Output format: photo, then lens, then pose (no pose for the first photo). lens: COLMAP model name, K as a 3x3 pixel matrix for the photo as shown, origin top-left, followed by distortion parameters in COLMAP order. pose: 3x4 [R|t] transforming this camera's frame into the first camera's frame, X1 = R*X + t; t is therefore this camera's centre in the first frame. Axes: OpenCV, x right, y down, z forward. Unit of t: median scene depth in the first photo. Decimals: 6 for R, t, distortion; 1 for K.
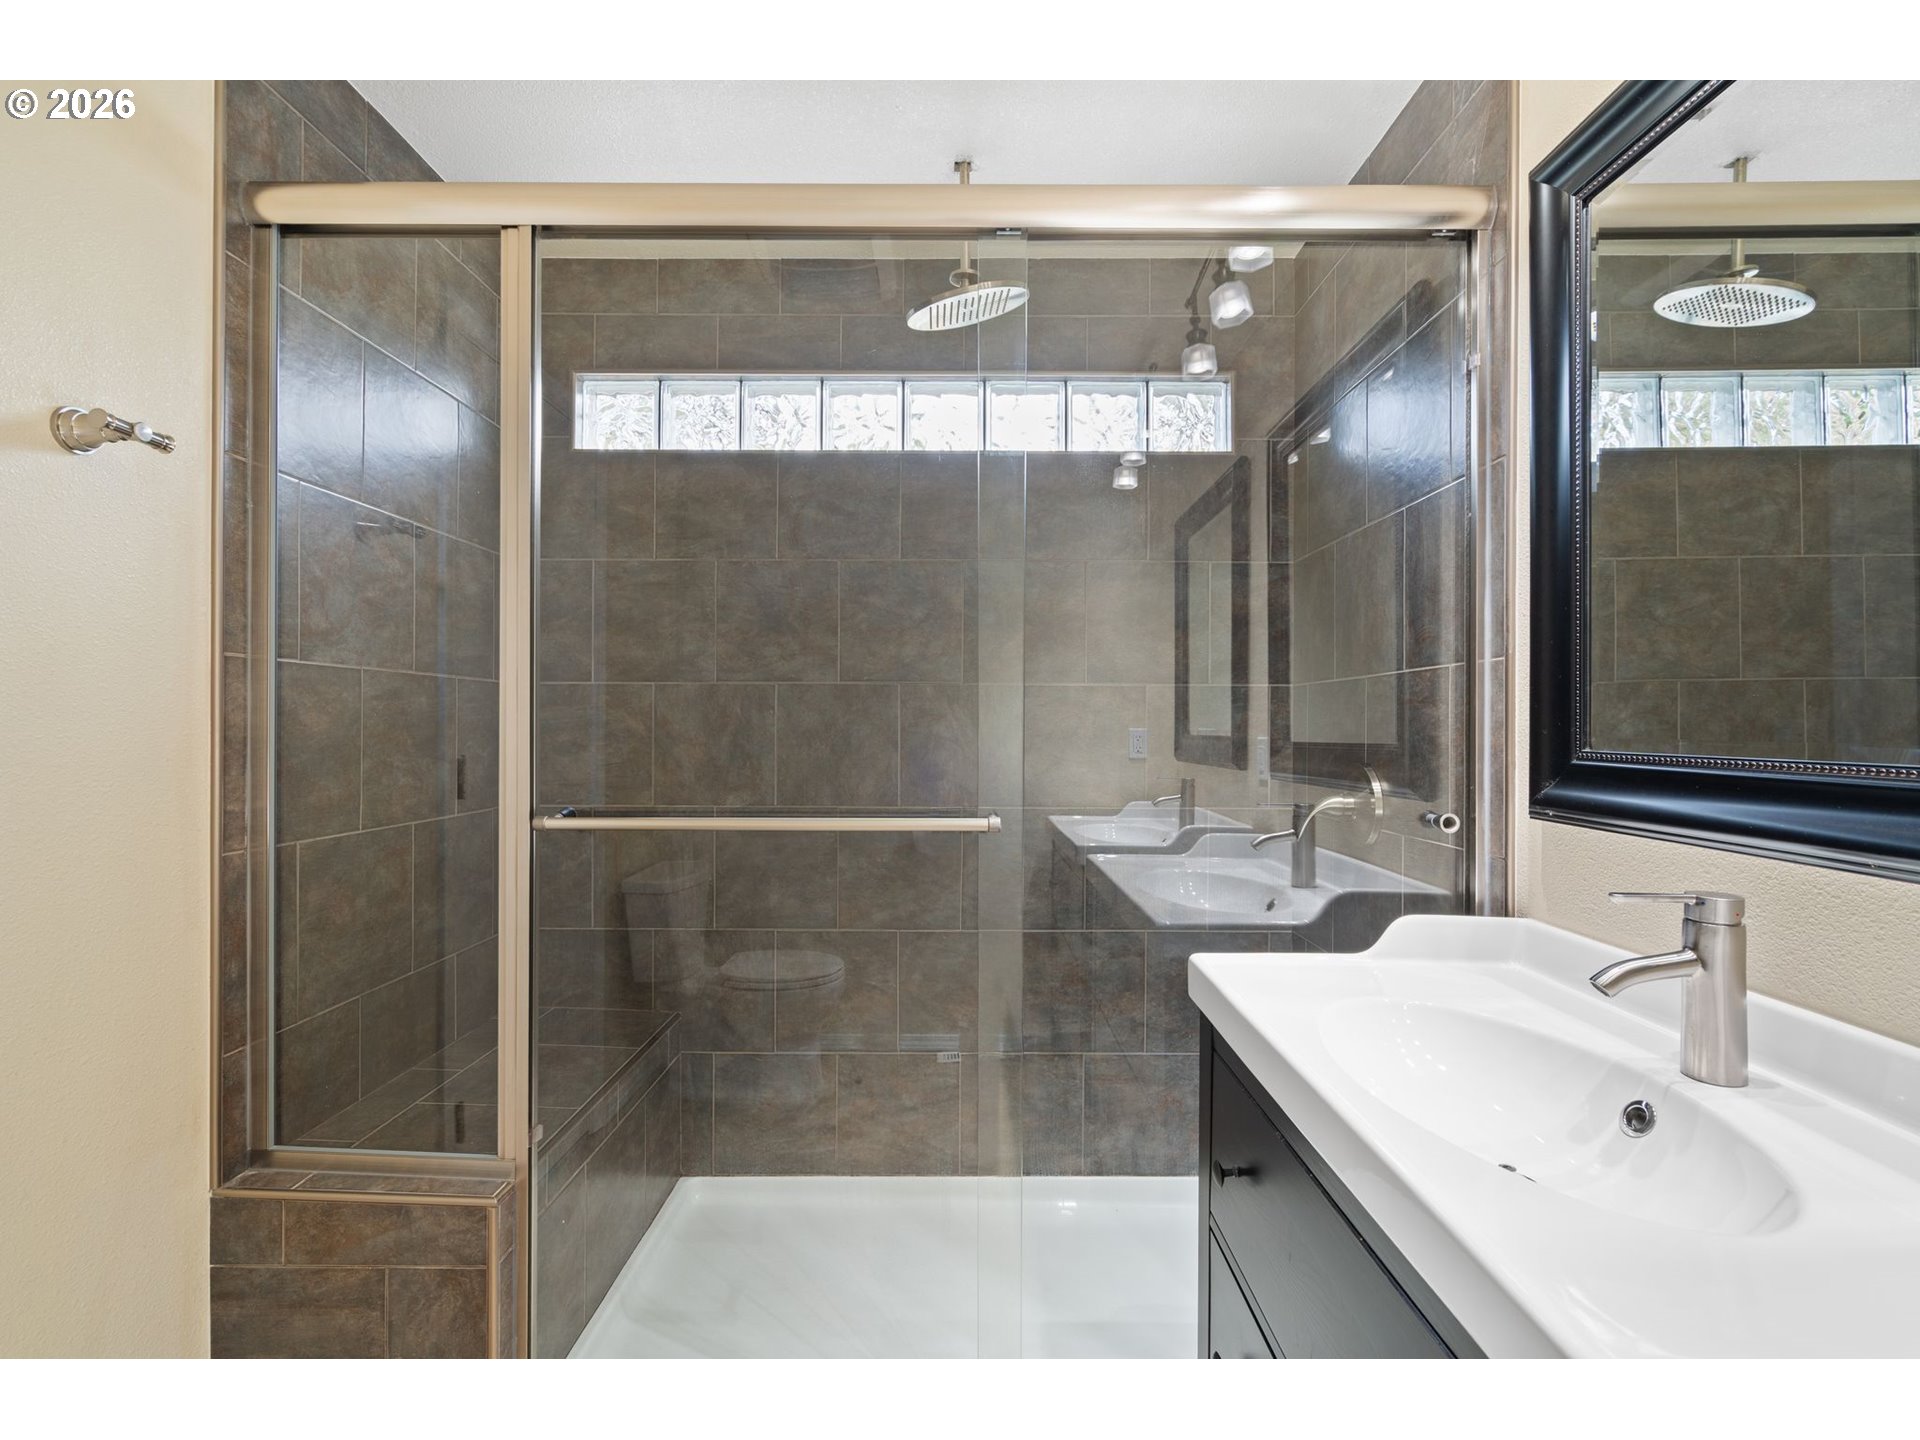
lens RADIAL K [[877.4, 0, 959.3], [0, 877.4, 728.4], [0, 0, 1]] dist [-0.003421, 0.002262]
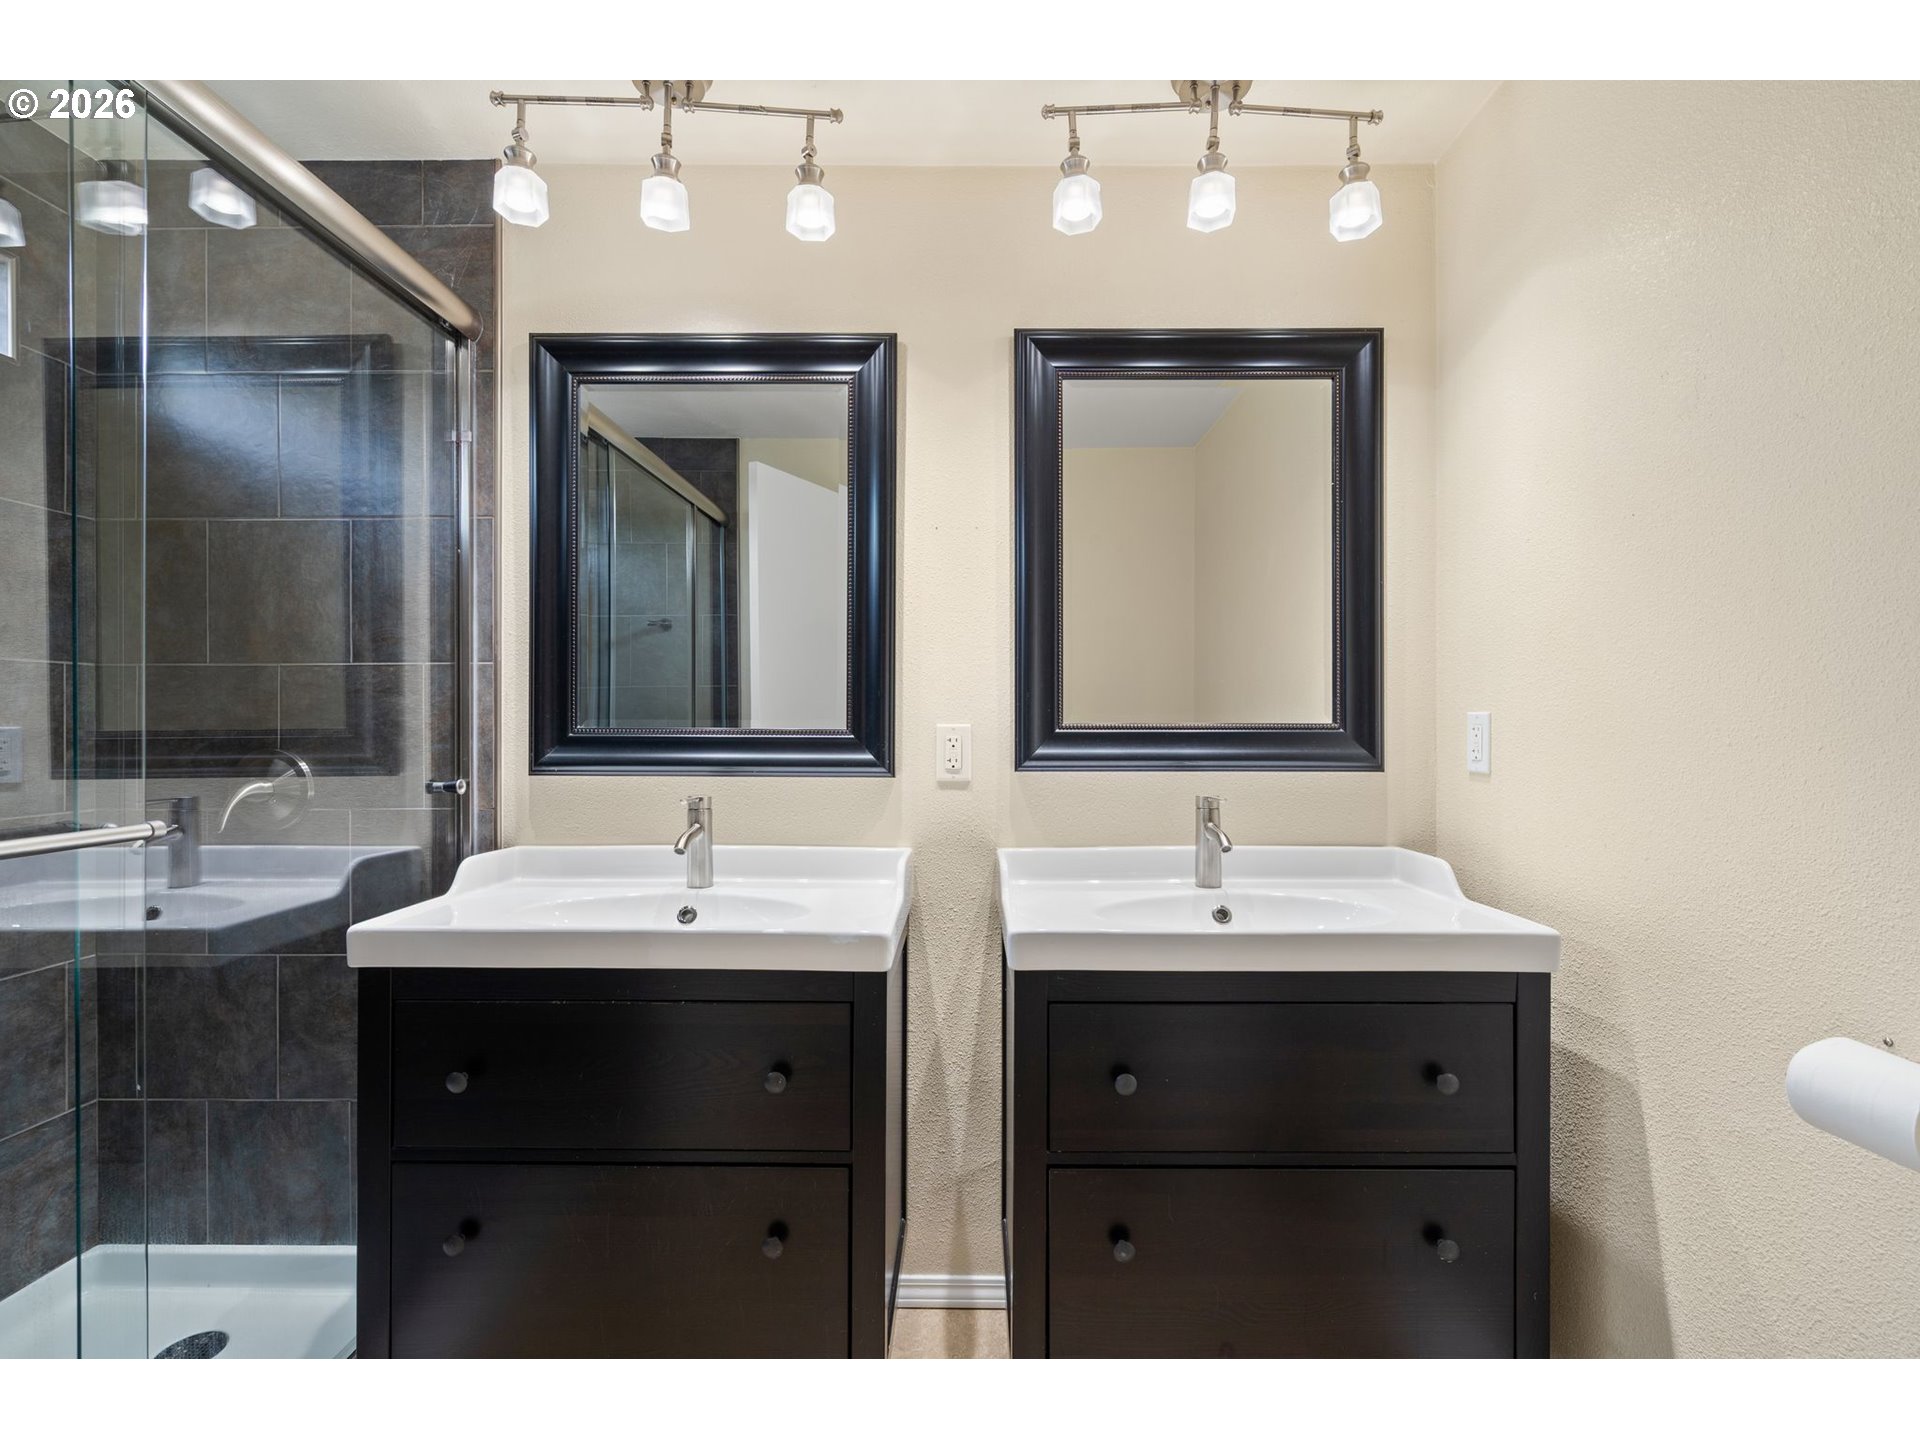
lens RADIAL K [[877.4, 0, 959.3], [0, 877.4, 728.4], [0, 0, 1]] dist [-0.003421, 0.002262]
pose [[0.014102, -0.010390, 0.999847, -0.741516], [-0.003801, 0.999938, 0.010445, 0.004678], [-0.999893, -0.003948, 0.014062, 0.235568]]
